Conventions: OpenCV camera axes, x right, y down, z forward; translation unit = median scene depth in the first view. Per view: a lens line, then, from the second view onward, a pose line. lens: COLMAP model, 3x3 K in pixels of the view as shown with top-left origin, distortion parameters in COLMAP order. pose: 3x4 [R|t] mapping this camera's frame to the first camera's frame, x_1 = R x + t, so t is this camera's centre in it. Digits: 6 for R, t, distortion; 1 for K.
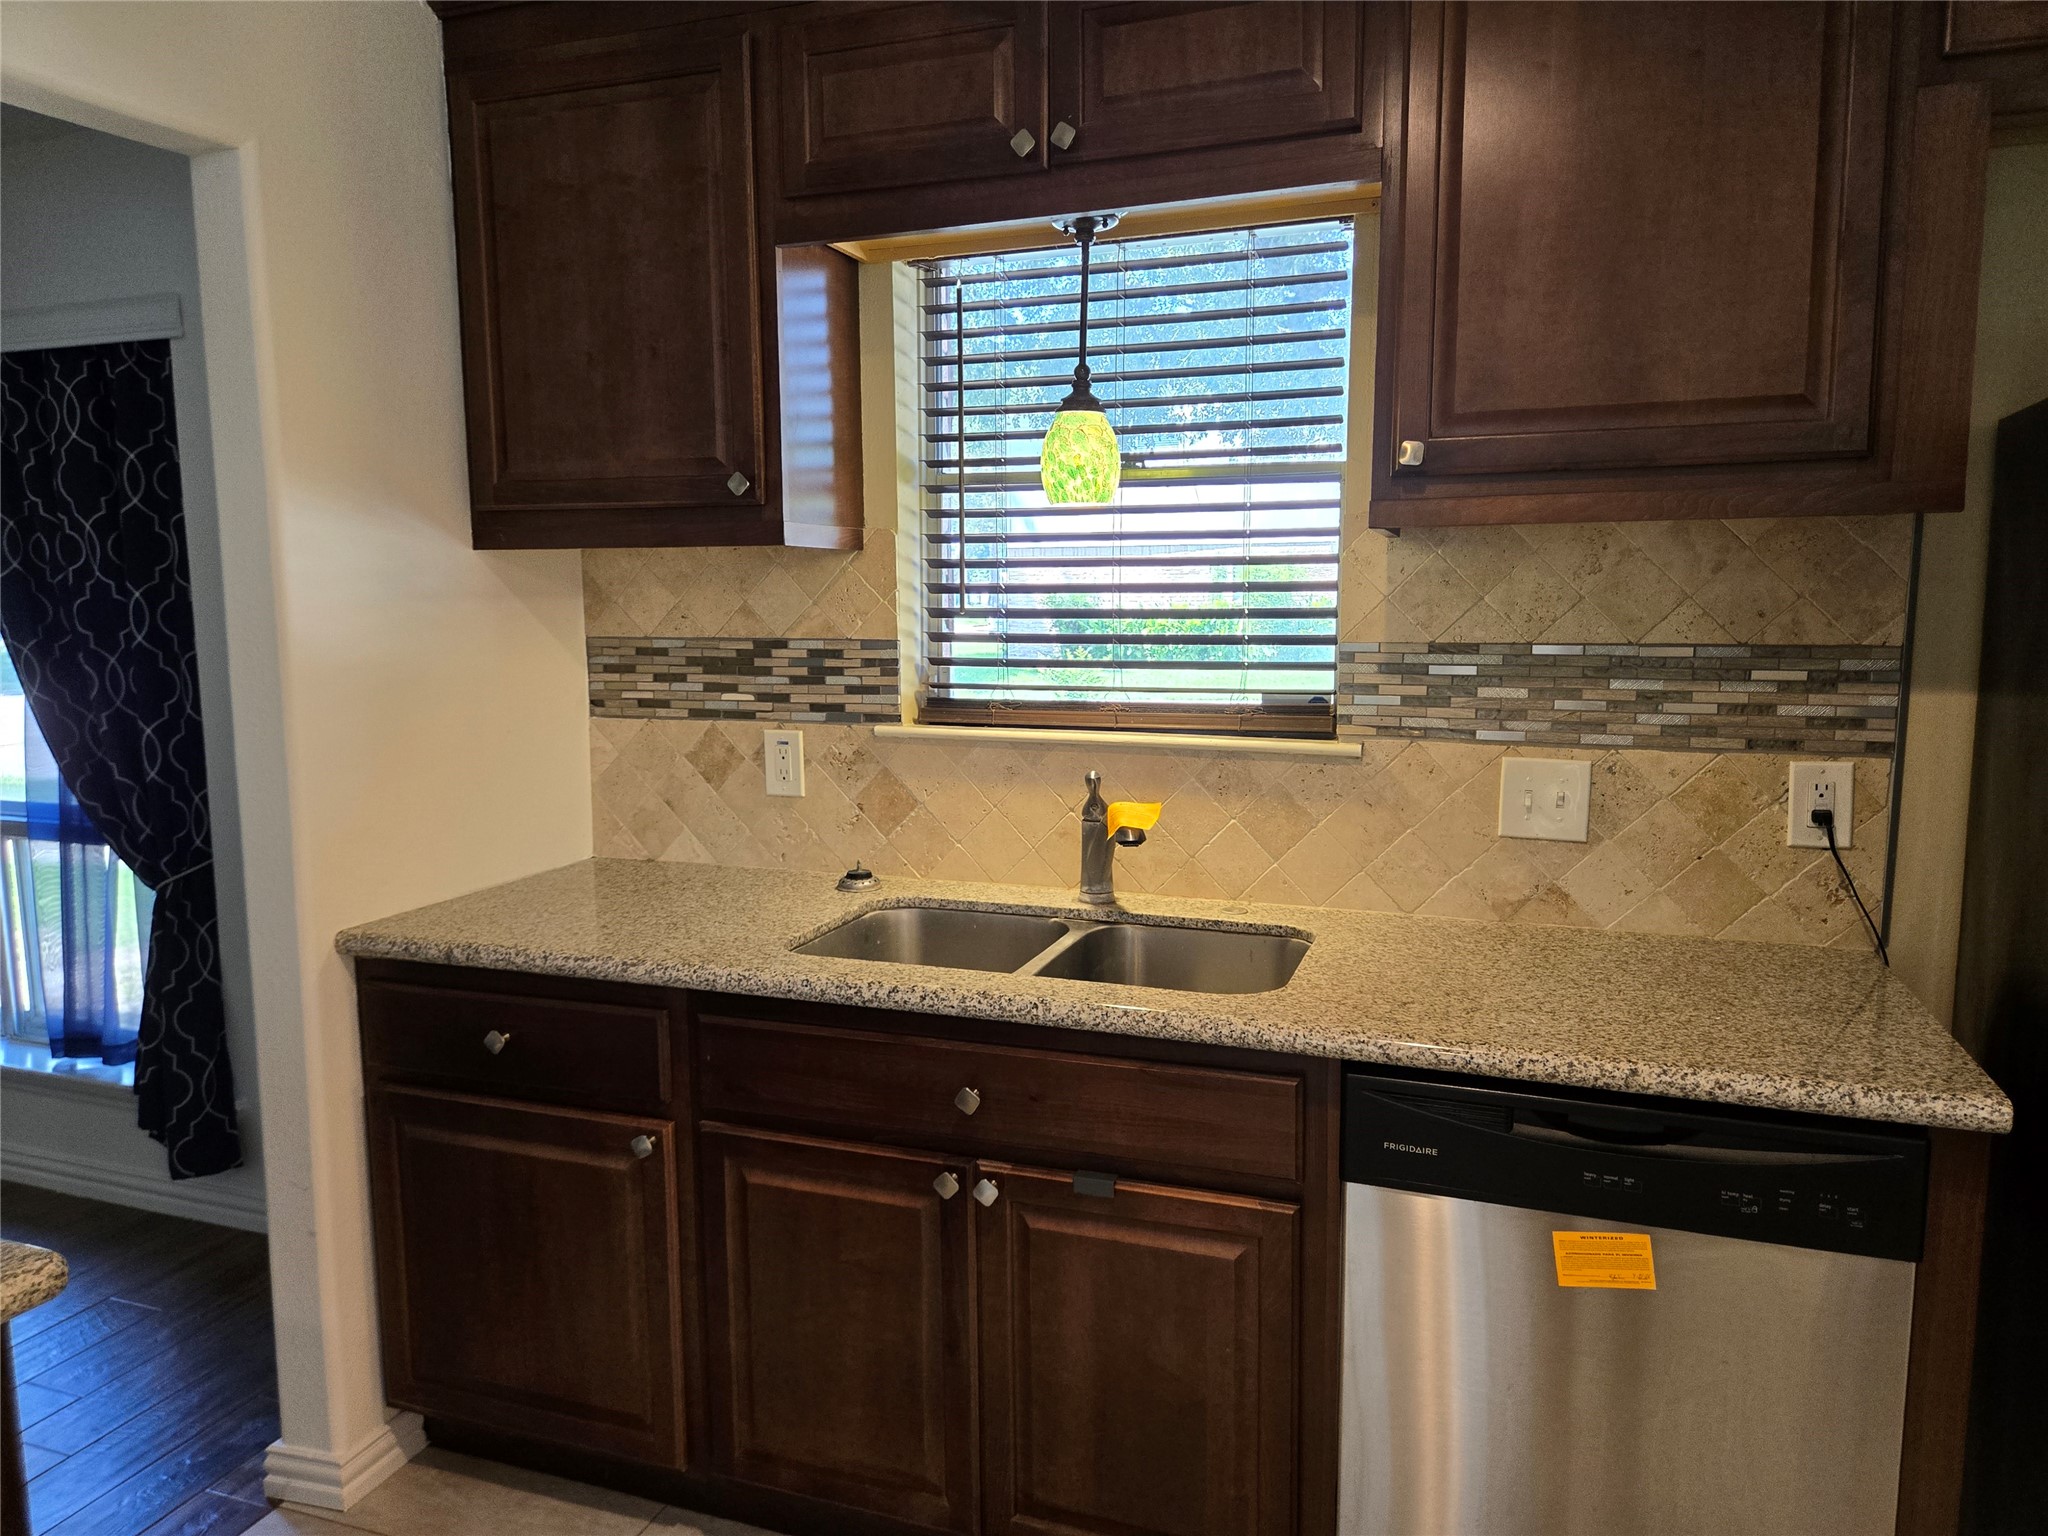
lens RADIAL K [[1360.4, 0, 1024.0], [0, 1360.4, 768.0], [0, 0, 1]] dist [0.038240, -0.001731]
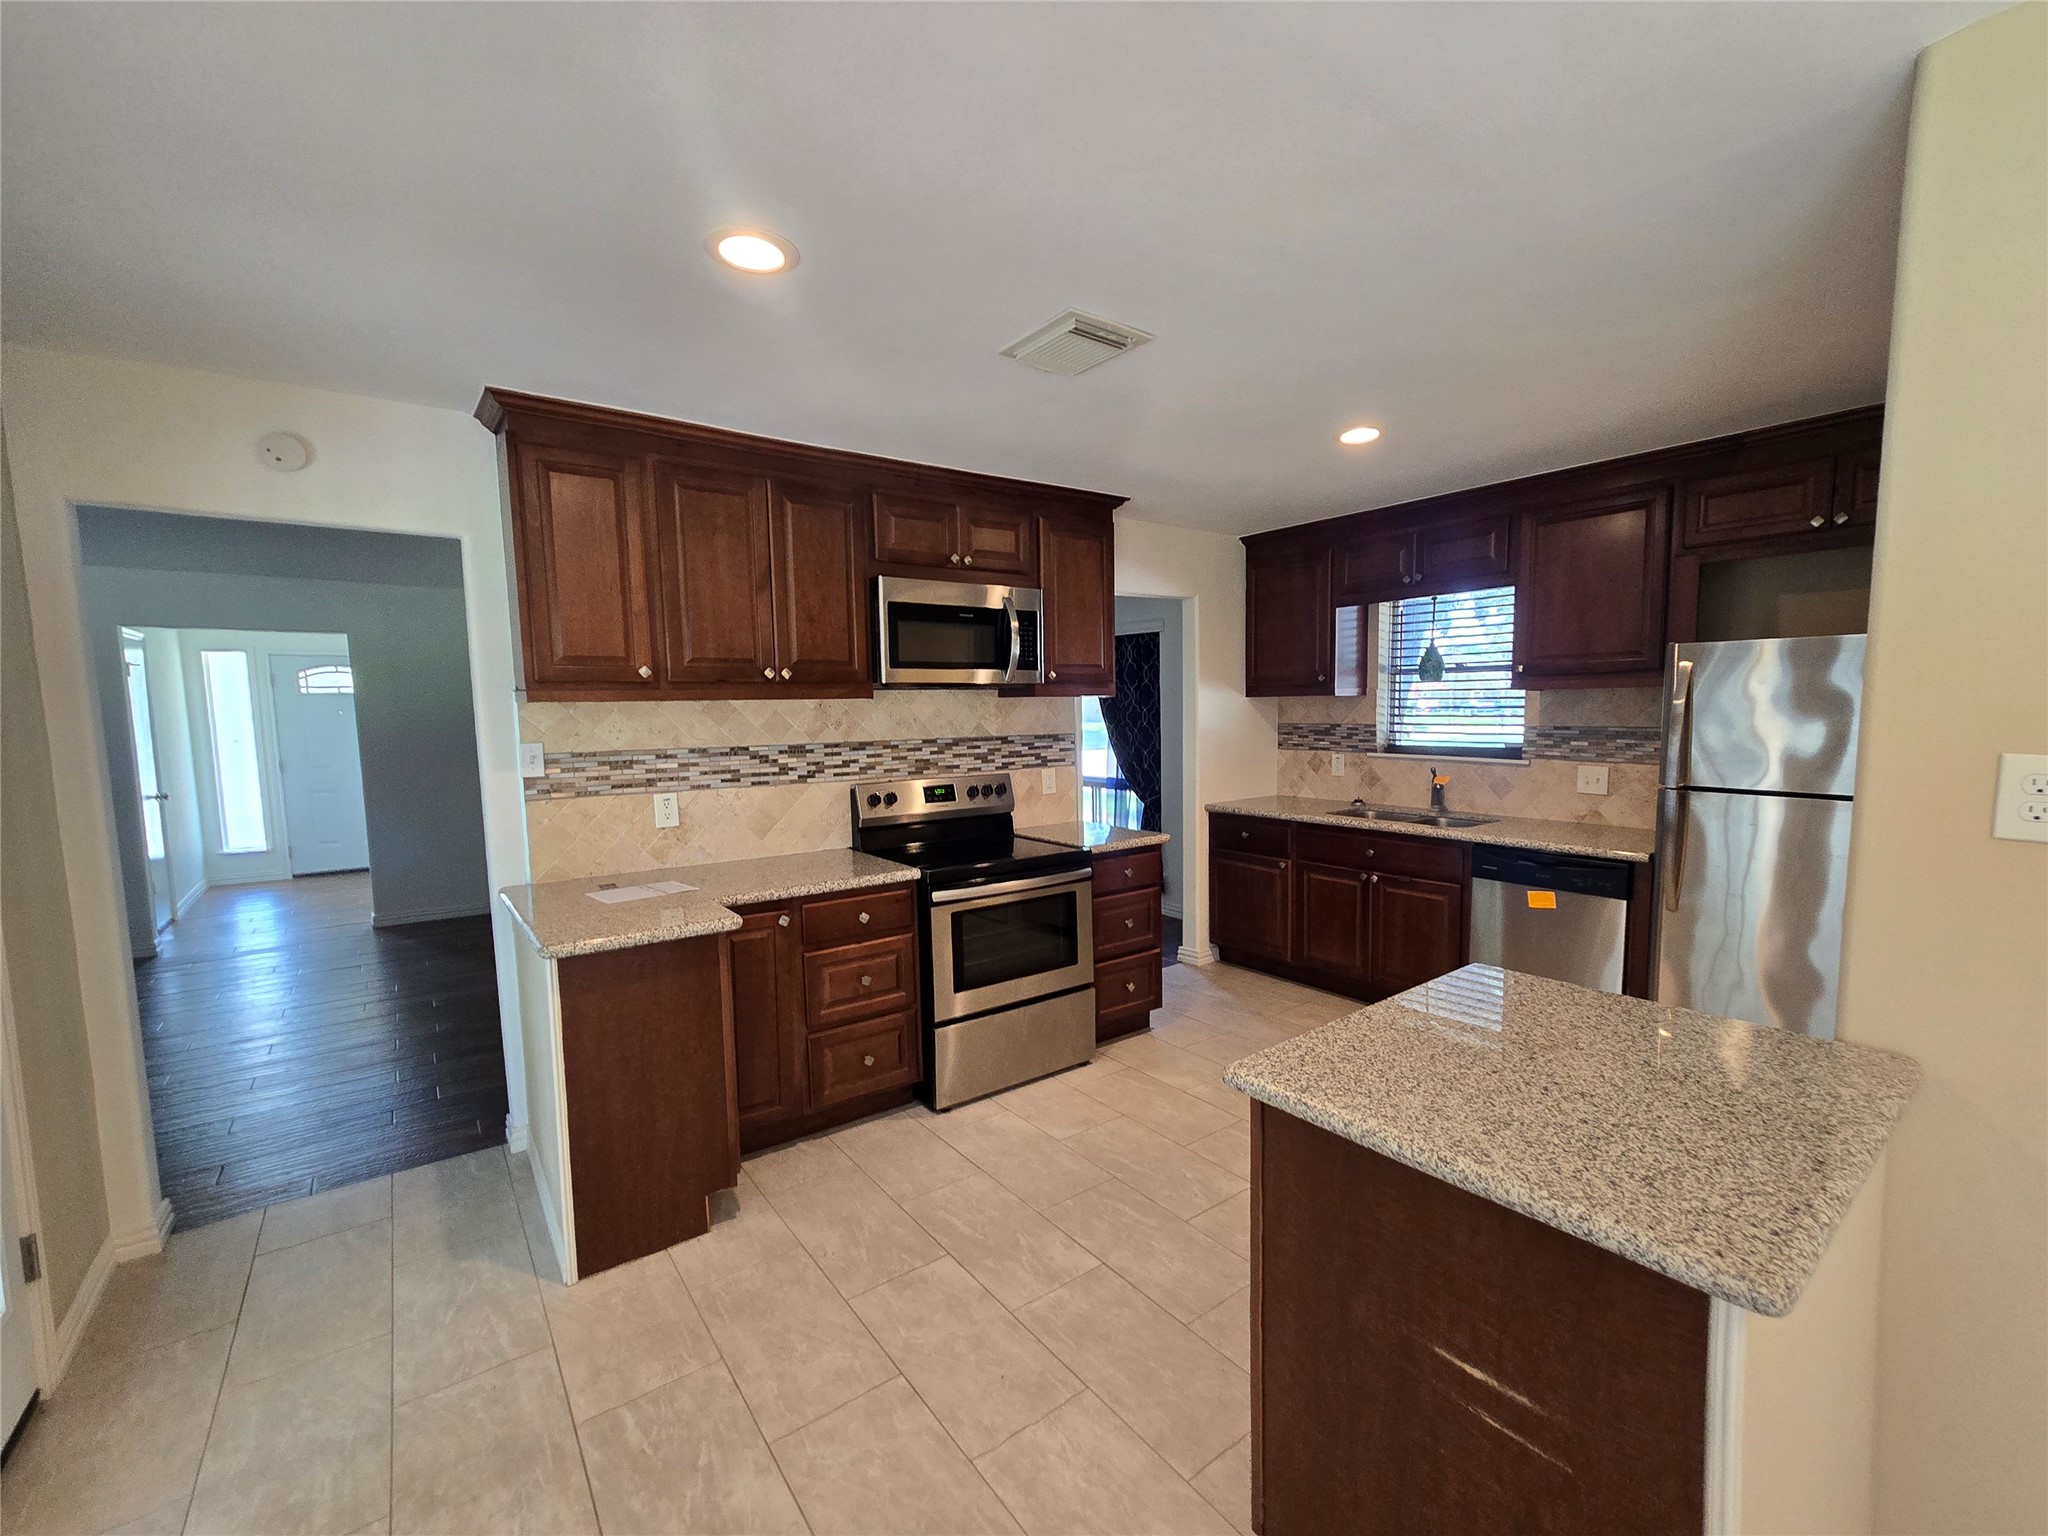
lens RADIAL K [[883.3, 0, 1061.0], [0, 883.3, 762.9], [0, 0, 1]] dist [0.000074, 0.000935]
pose [[0.839573, 0.030969, -0.542363, 0.425767], [-0.062019, 0.997310, -0.039059, 0.122599], [0.539694, 0.066430, 0.839236, -1.124379]]
